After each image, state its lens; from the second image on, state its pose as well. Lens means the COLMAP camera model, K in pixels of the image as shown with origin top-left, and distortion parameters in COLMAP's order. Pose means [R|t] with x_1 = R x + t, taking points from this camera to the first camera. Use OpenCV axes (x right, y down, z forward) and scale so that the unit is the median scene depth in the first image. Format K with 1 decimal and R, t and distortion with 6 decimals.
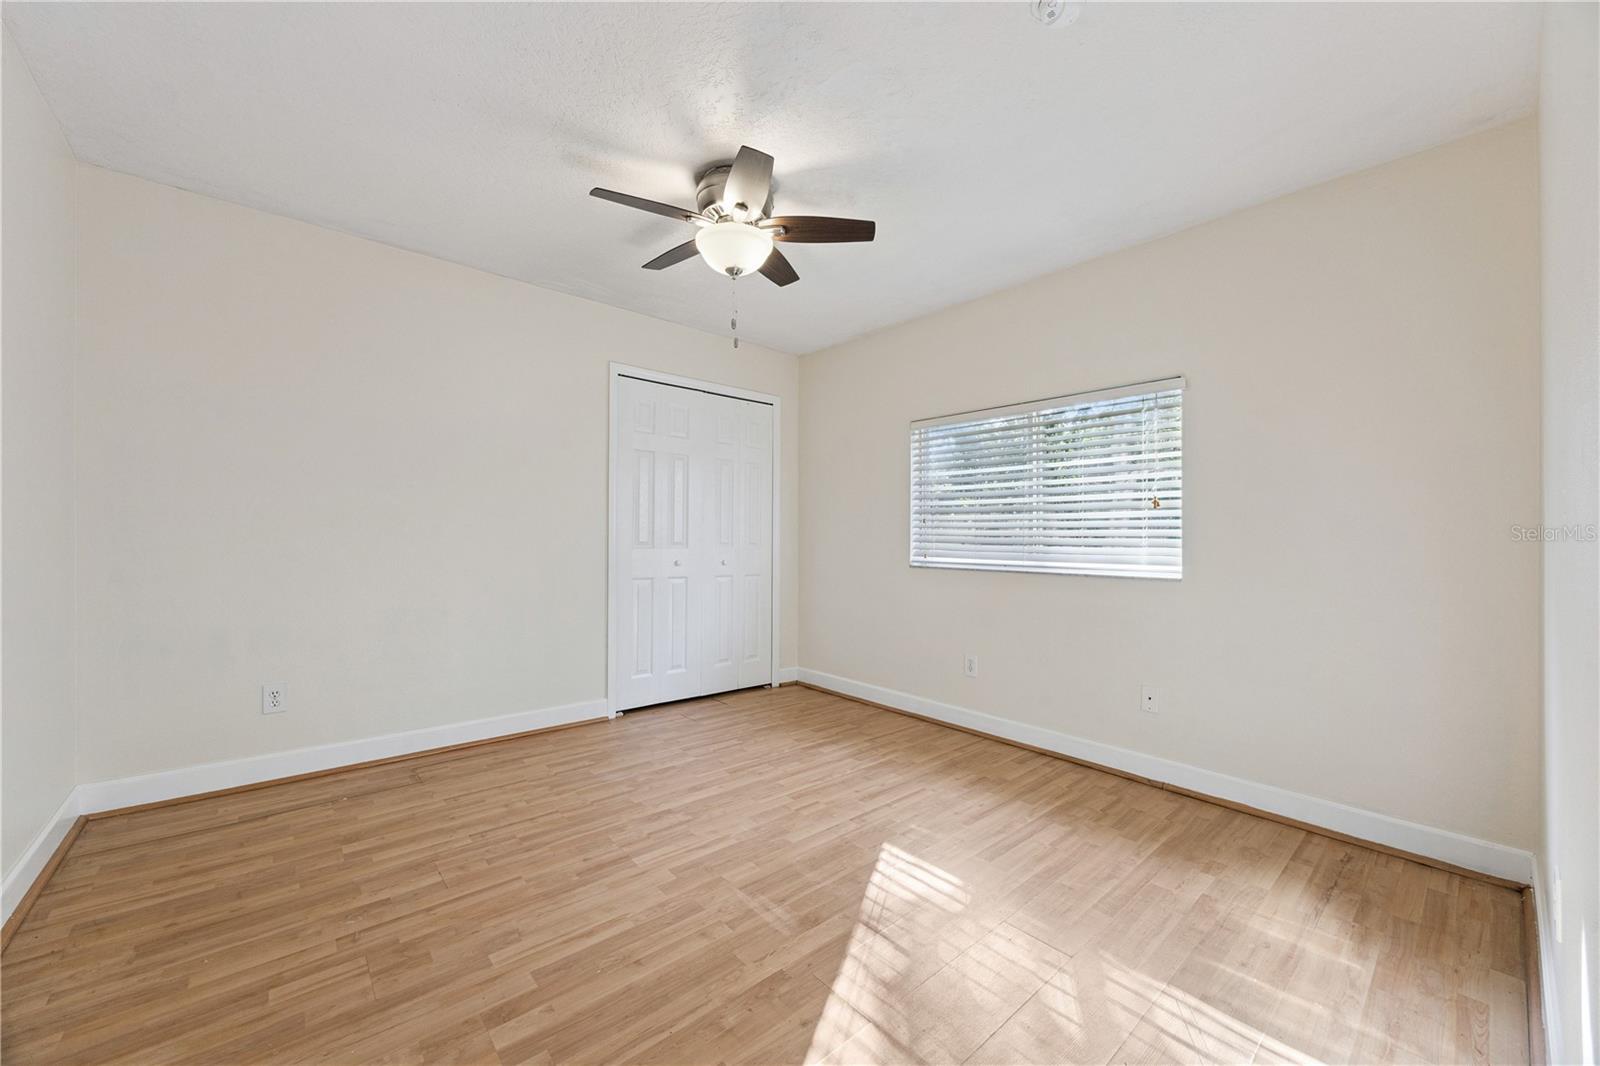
lens RADIAL K [[609.7, 0, 797.9], [0, 609.7, 528.7], [0, 0, 1]] dist [-0.006756, 0.000089]
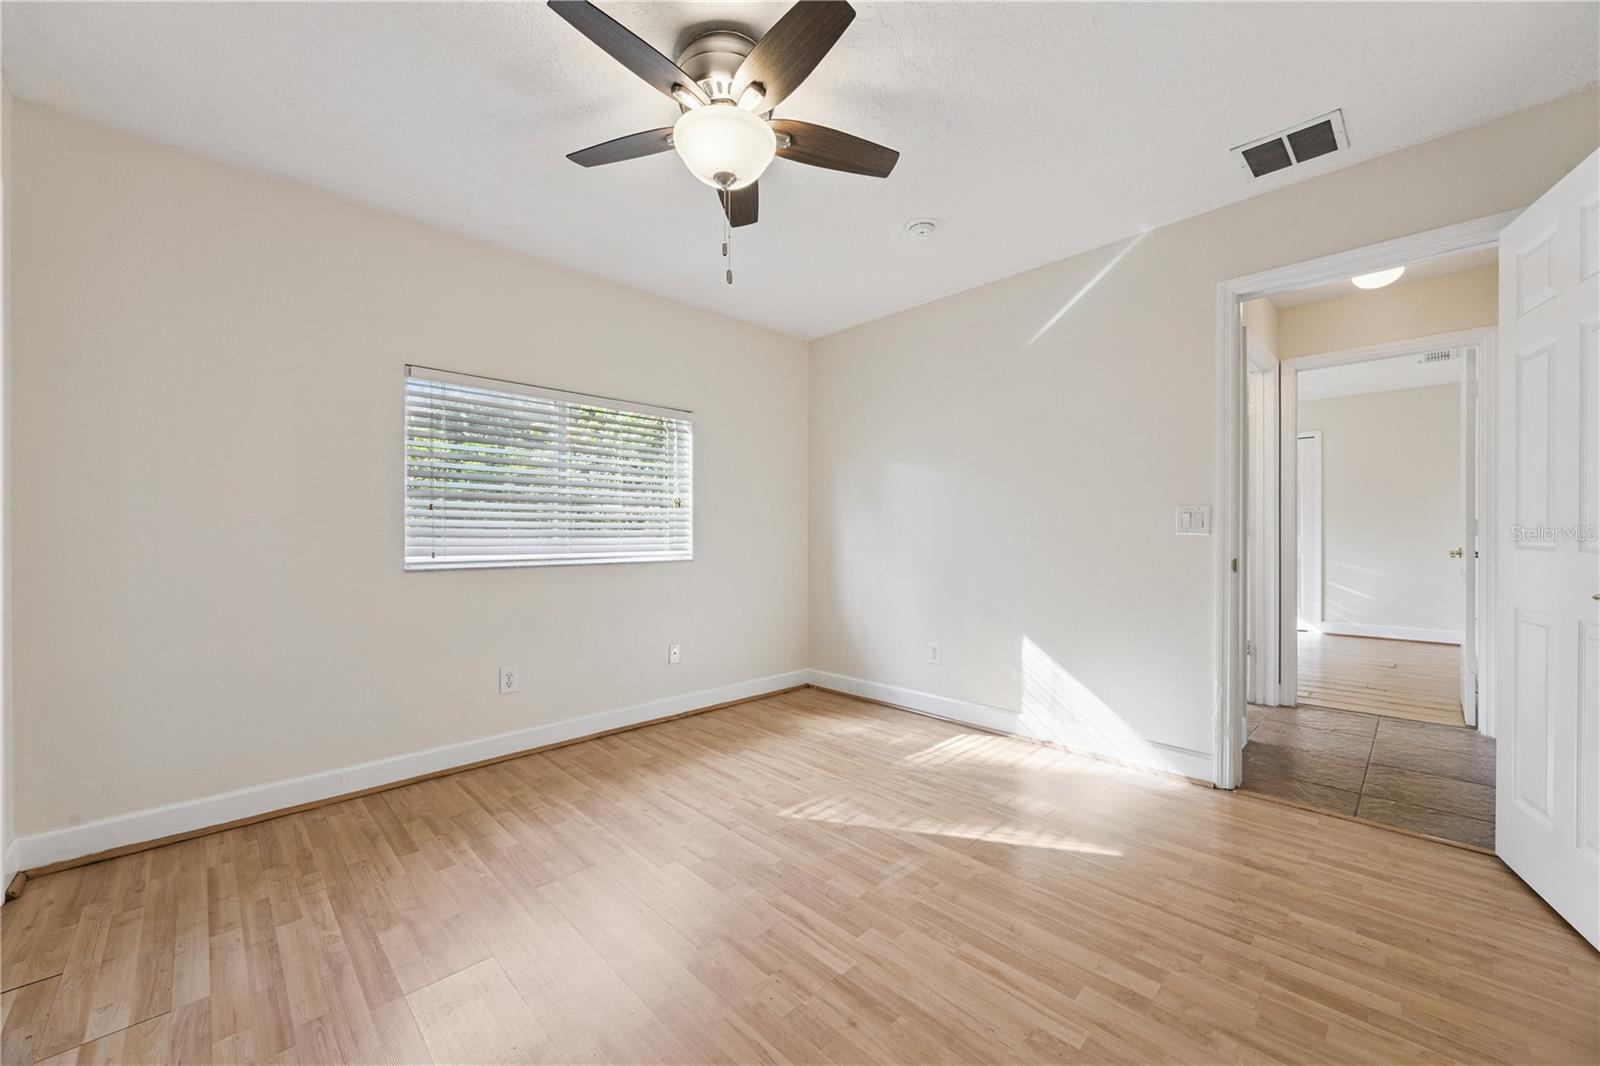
lens RADIAL K [[609.7, 0, 797.9], [0, 609.7, 528.7], [0, 0, 1]] dist [-0.006756, 0.000089]
pose [[-0.059849, -0.001884, 0.998206, -0.757978], [-0.015296, 0.999883, 0.000970, 0.007671], [-0.998090, -0.015210, -0.059871, 0.839835]]
